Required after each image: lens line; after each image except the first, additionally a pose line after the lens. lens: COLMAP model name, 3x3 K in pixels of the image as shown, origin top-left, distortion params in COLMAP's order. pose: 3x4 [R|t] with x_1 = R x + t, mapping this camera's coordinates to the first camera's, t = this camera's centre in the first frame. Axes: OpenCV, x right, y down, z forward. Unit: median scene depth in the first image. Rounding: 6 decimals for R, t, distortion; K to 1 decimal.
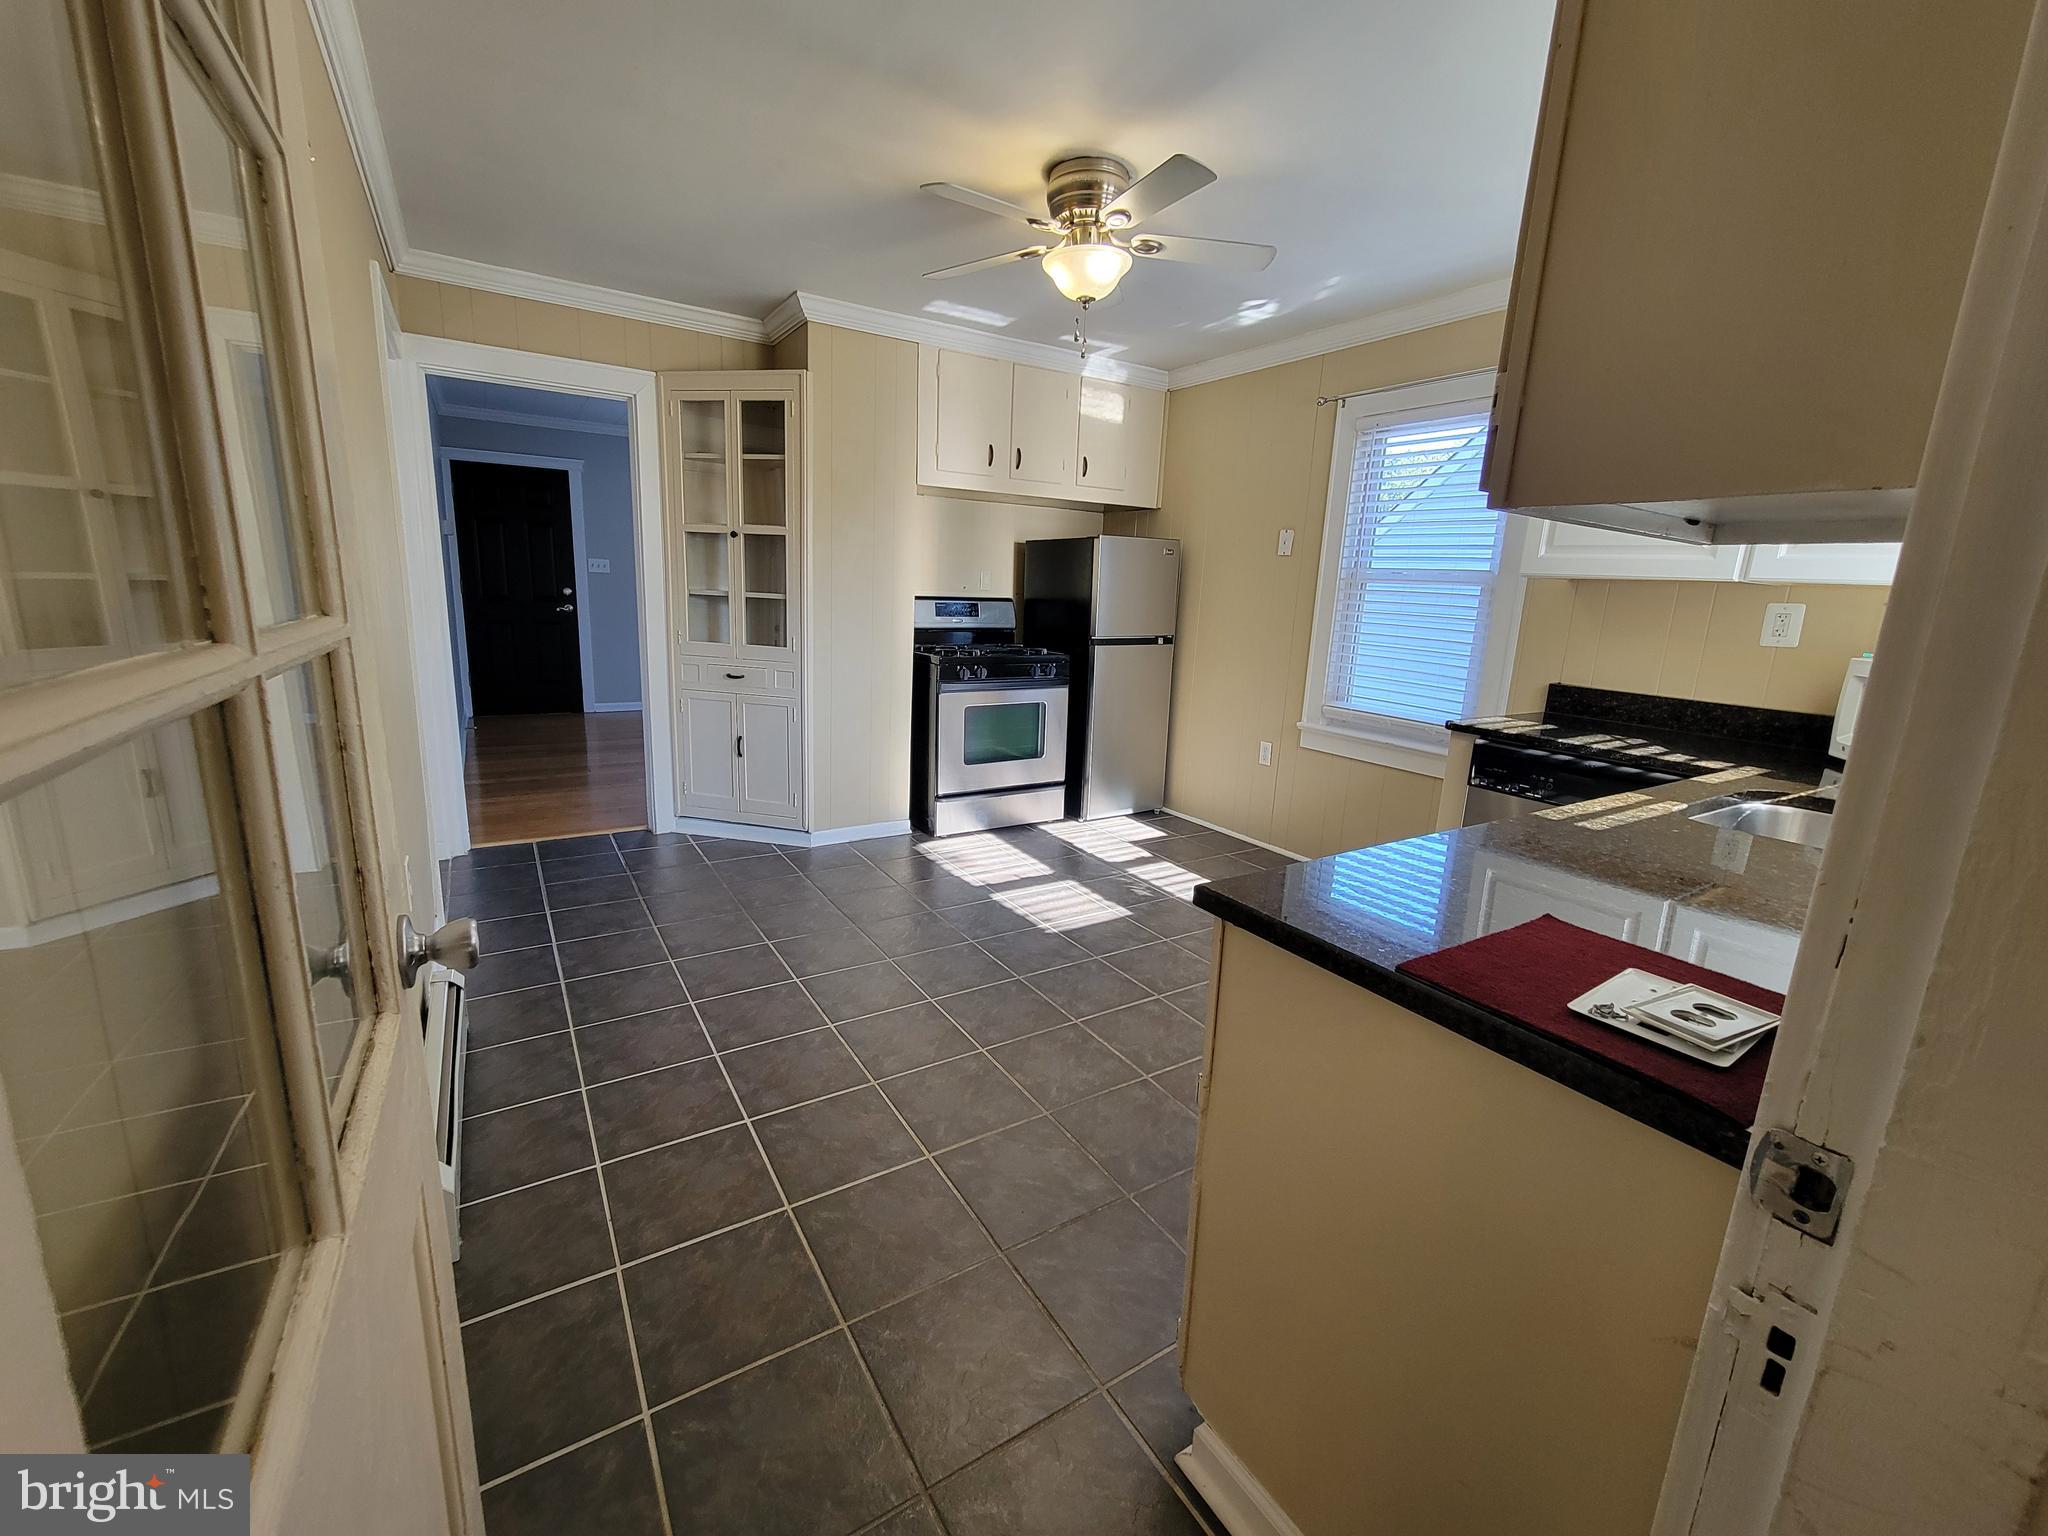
lens RADIAL K [[833.8, 0, 1012.9], [0, 833.8, 768.1], [0, 0, 1]] dist [-0.032905, -0.000037]
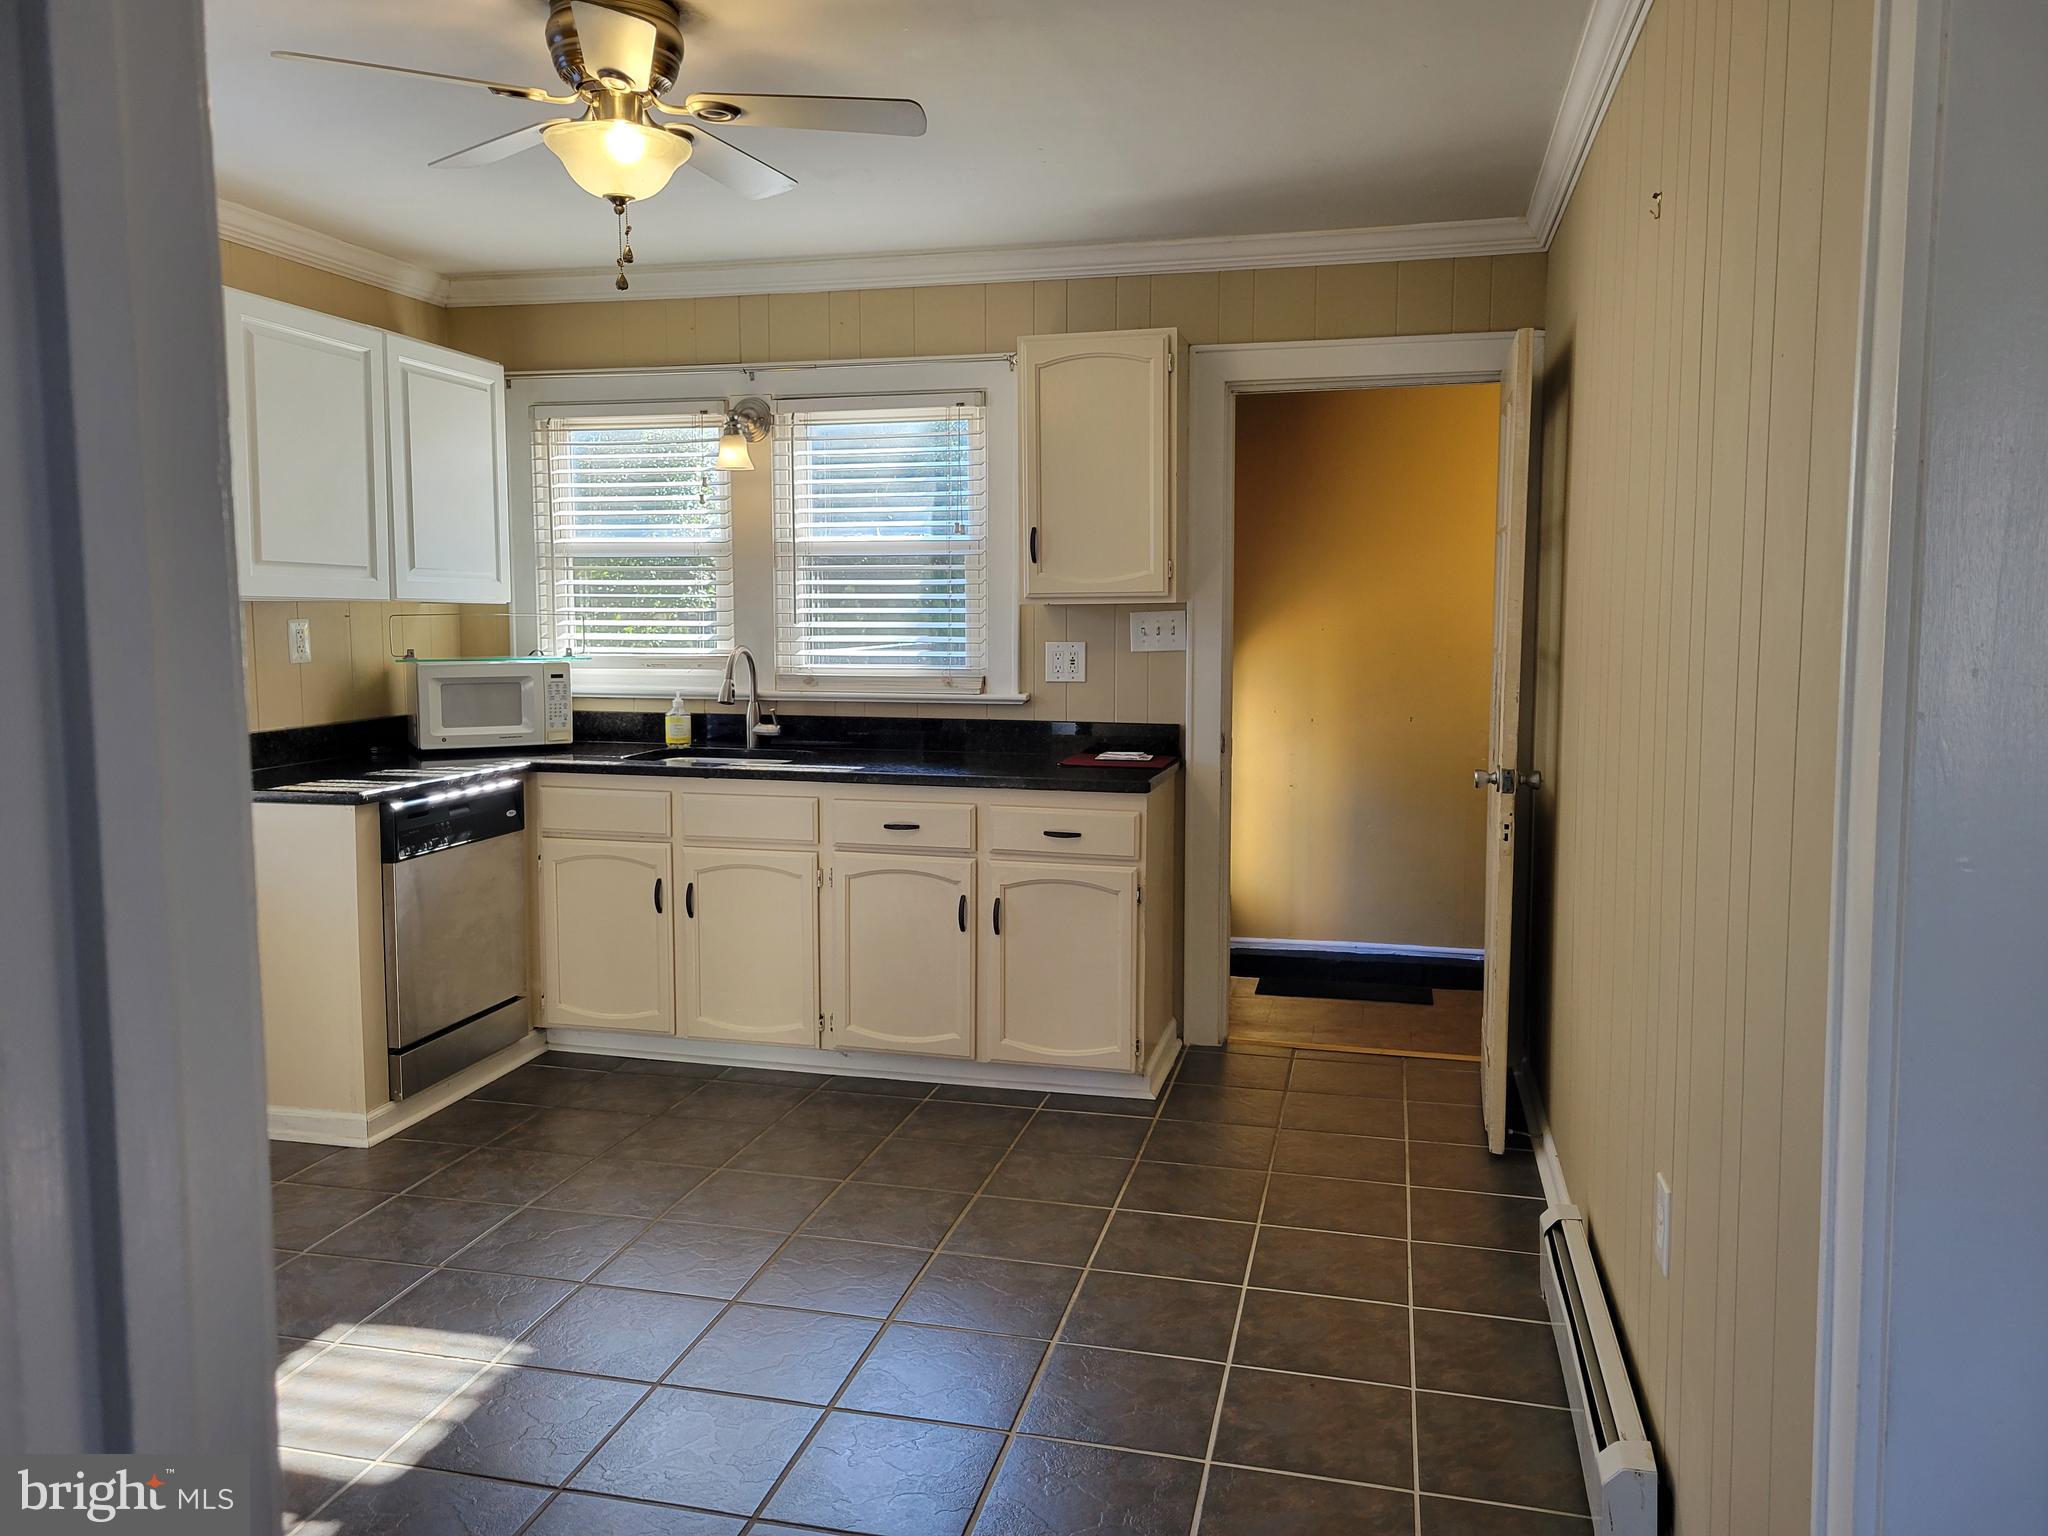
lens RADIAL K [[1485.7, 0, 1019.7], [0, 1485.7, 735.0], [0, 0, 1]] dist [-0.000301, -0.000112]
pose [[-0.711056, -0.095296, 0.696647, -2.445227], [0.126021, 0.957458, 0.259601, -1.117249], [-0.691750, 0.272383, -0.668798, 4.289848]]
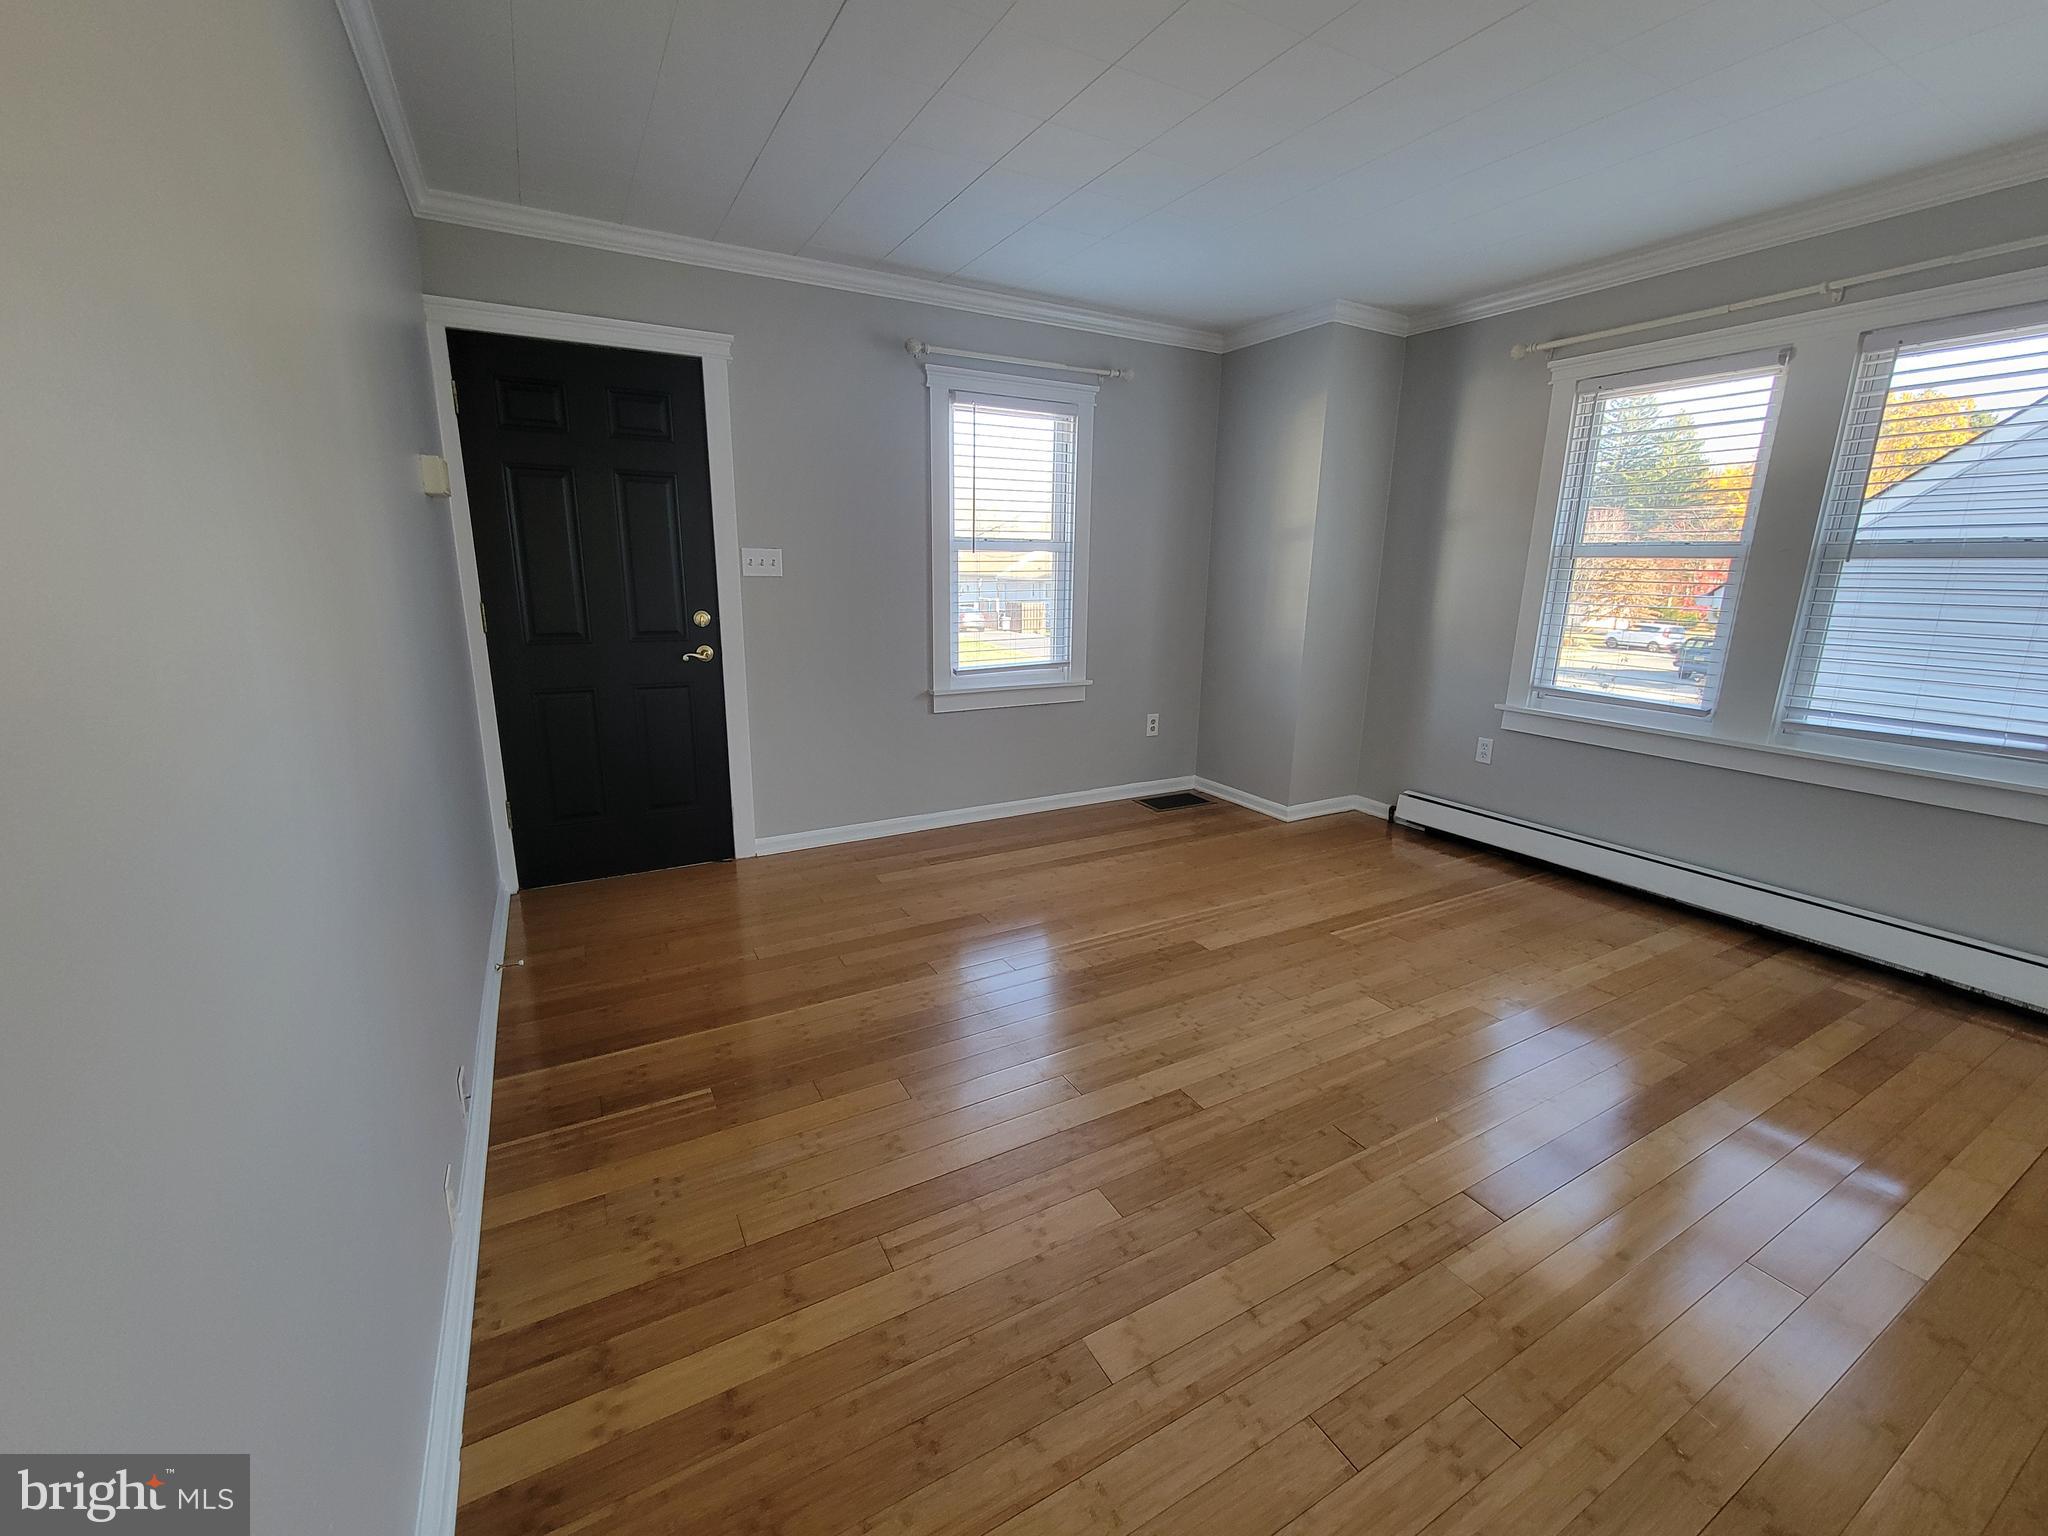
lens RADIAL K [[833.8, 0, 1012.9], [0, 833.8, 768.1], [0, 0, 1]] dist [-0.032905, -0.000037]
pose [[0.998822, -0.021931, -0.043286, -0.224128], [0.022505, 0.999664, 0.012833, -0.085189], [0.042990, -0.013792, 0.998980, 0.346194]]
